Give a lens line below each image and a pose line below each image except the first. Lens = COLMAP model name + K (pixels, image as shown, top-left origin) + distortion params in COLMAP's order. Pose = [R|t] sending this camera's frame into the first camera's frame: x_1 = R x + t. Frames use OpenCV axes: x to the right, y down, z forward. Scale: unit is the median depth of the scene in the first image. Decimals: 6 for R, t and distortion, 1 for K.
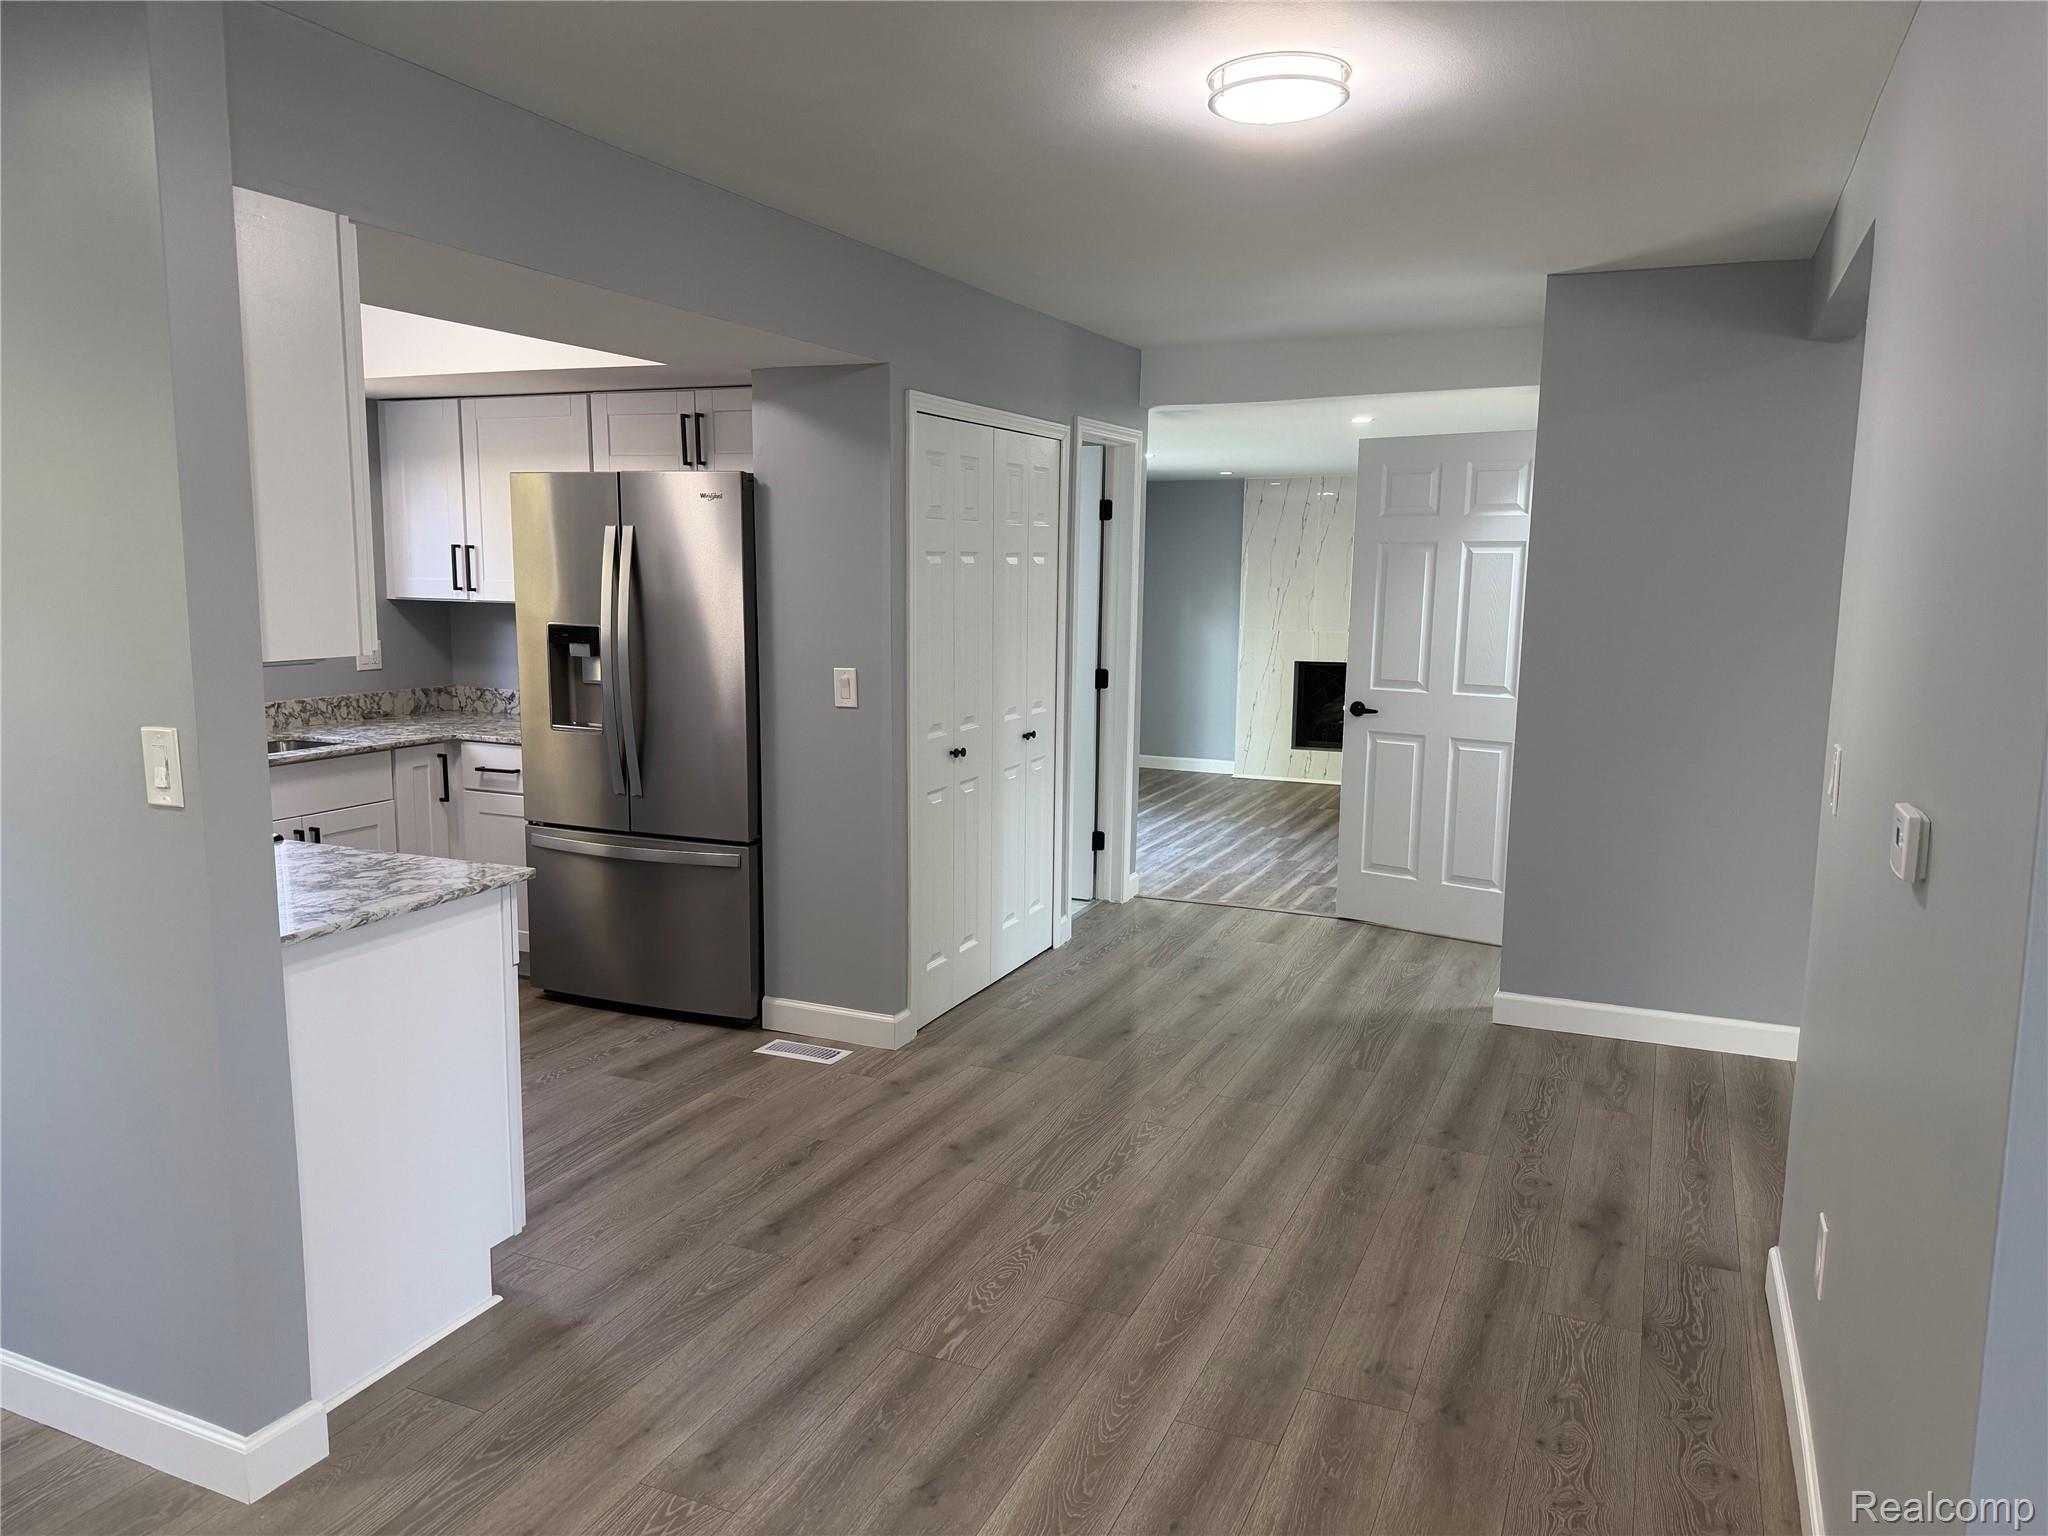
lens RADIAL K [[1446.0, 0, 1028.8], [0, 1446.0, 784.9], [0, 0, 1]] dist [0.009691, -0.018355]
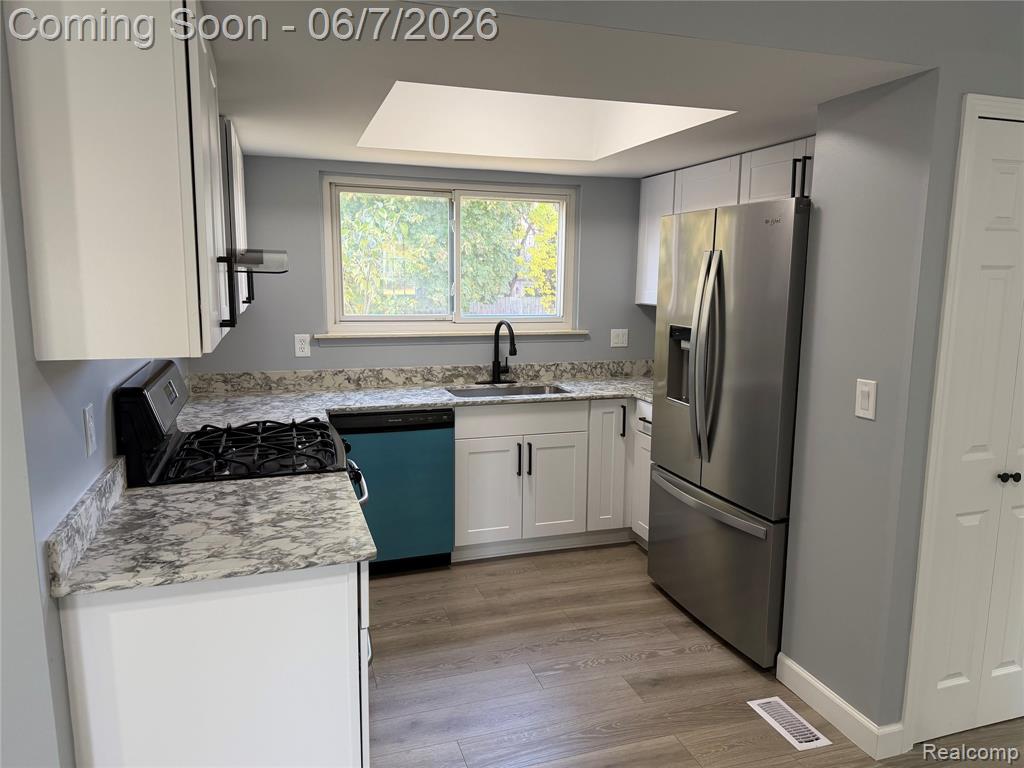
lens RADIAL K [[723.0, 0, 506.1], [0, 723.0, 385.1], [0, 0, 1]] dist [0.009691, -0.018355]
pose [[0.664583, 0.104275, -0.739903, 0.077867], [-0.112267, 0.992909, 0.039092, -0.063982], [0.738733, 0.057087, 0.671577, 0.432703]]
